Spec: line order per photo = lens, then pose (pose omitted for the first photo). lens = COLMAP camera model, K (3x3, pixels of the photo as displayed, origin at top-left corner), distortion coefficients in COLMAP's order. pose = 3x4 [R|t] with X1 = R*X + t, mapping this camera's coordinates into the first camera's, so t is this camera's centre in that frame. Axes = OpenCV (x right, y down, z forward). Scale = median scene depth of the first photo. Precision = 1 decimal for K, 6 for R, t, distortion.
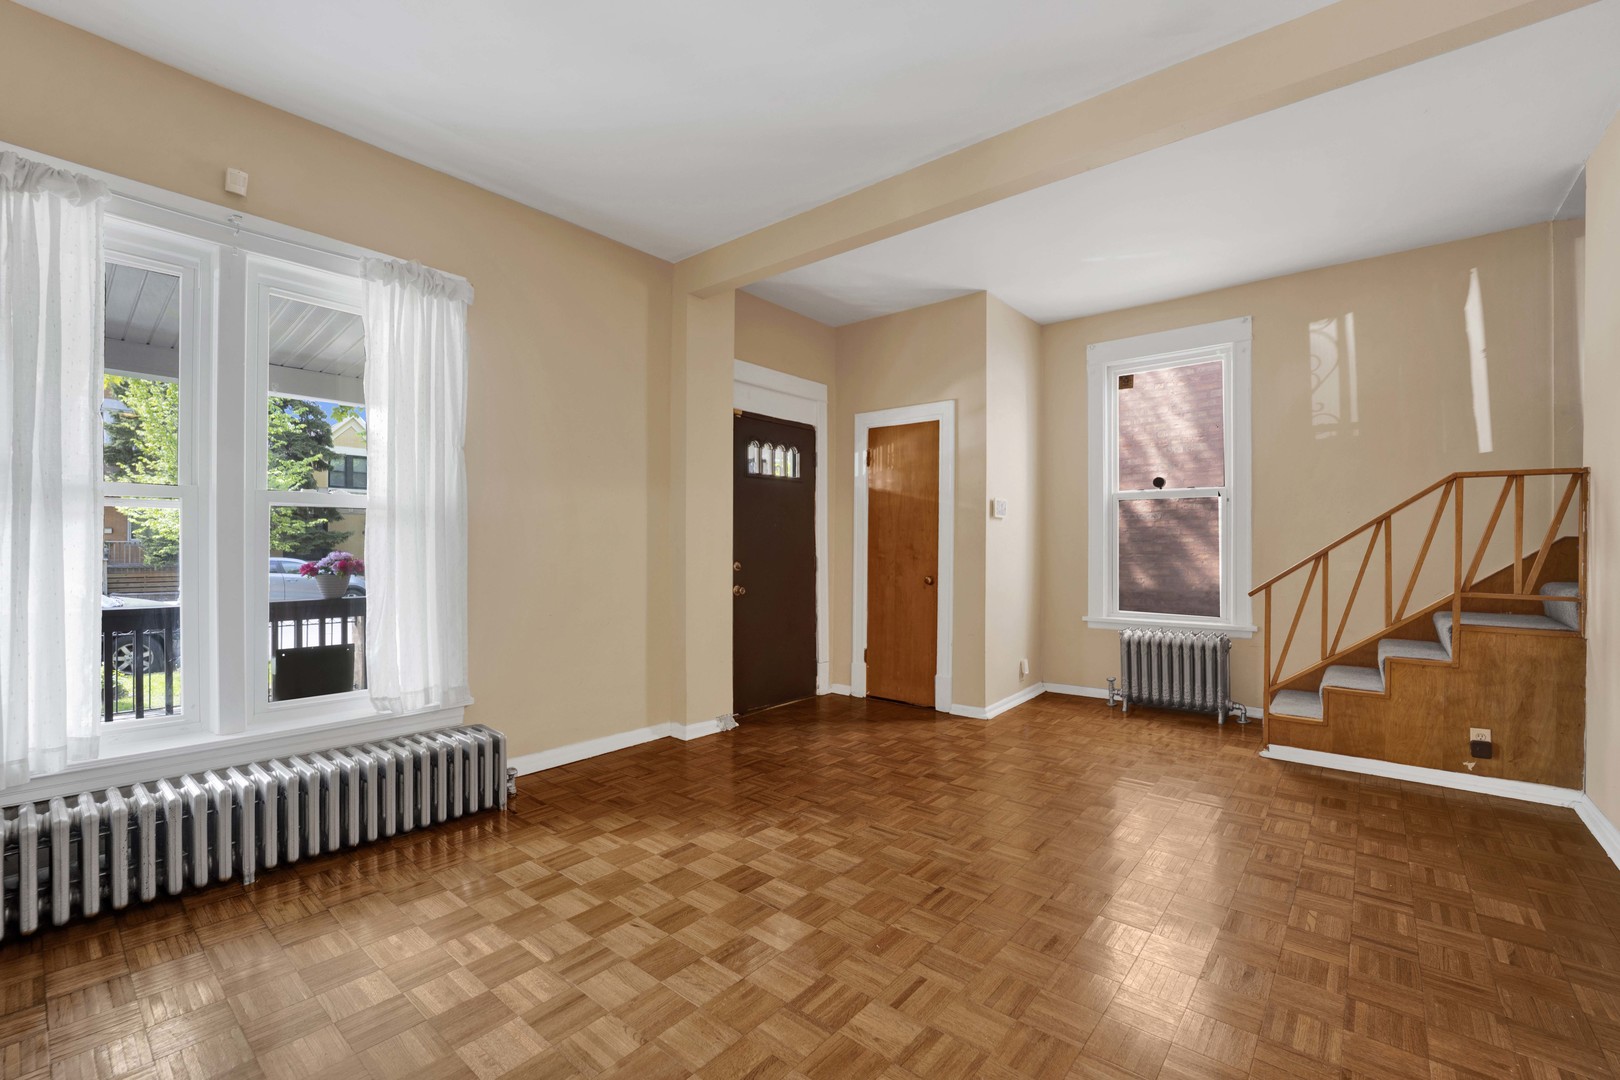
lens RADIAL K [[679.3, 0, 808.9], [0, 679.3, 546.8], [0, 0, 1]] dist [-0.020812, -0.000049]
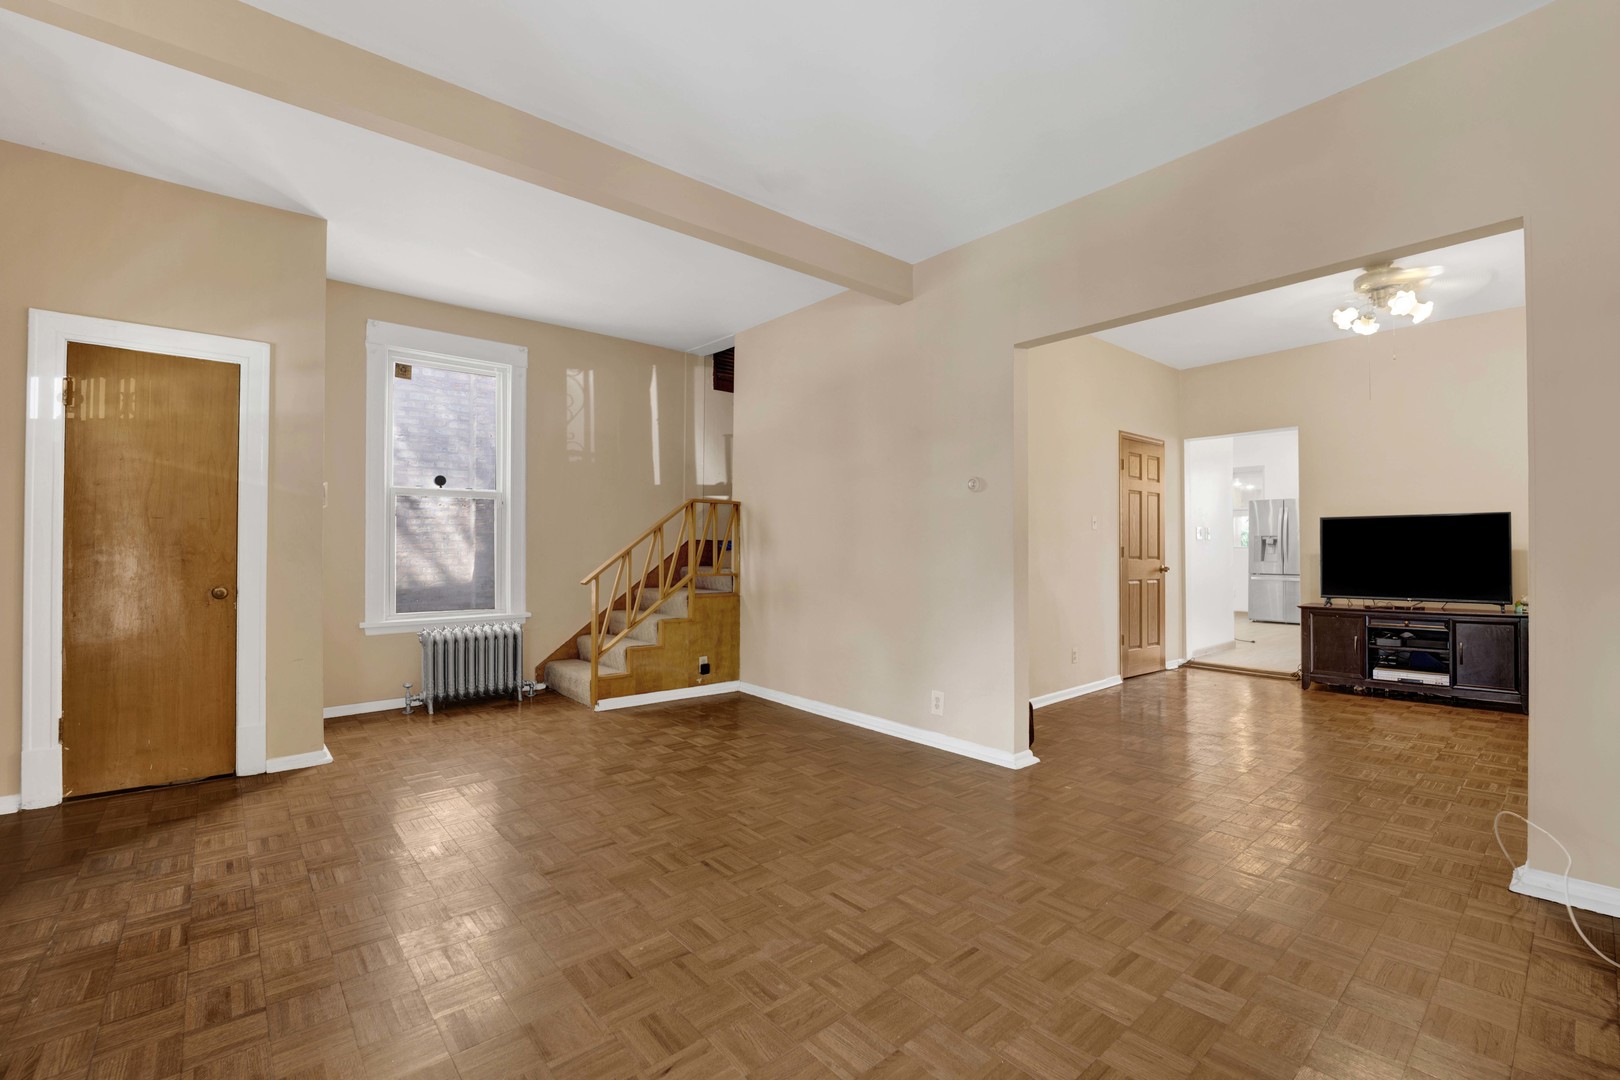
lens RADIAL K [[687.3, 0, 784.8], [0, 687.3, 537.4], [0, 0, 1]] dist [-0.020302, 0.000077]
pose [[0.193703, 0.012461, 0.980981, -0.436542], [-0.001256, 0.999922, -0.012453, 0.001473], [-0.981059, 0.001180, 0.193704, 0.340218]]
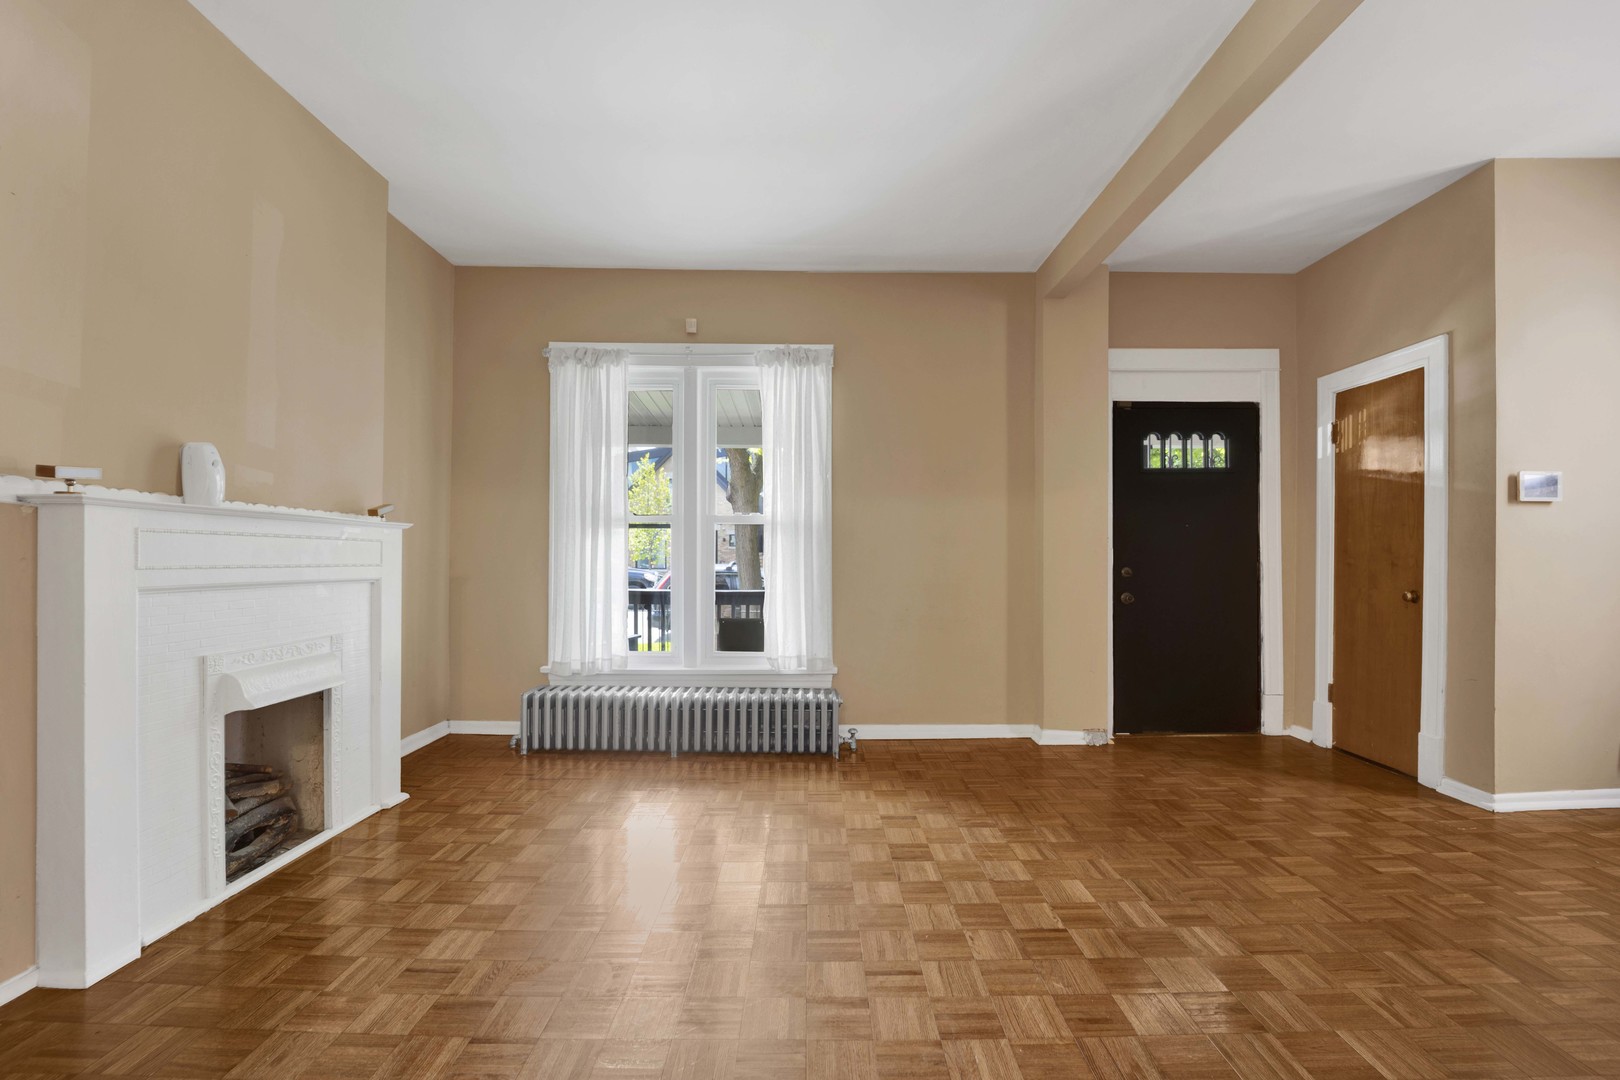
lens RADIAL K [[689.1, 0, 820.5], [0, 689.1, 546.7], [0, 0, 1]] dist [-0.021861, 0.000012]
pose [[0.654449, -0.010810, -0.756029, 0.346246], [0.001805, 0.999917, -0.012735, 0.006119], [0.756104, 0.006970, 0.654414, 0.085493]]
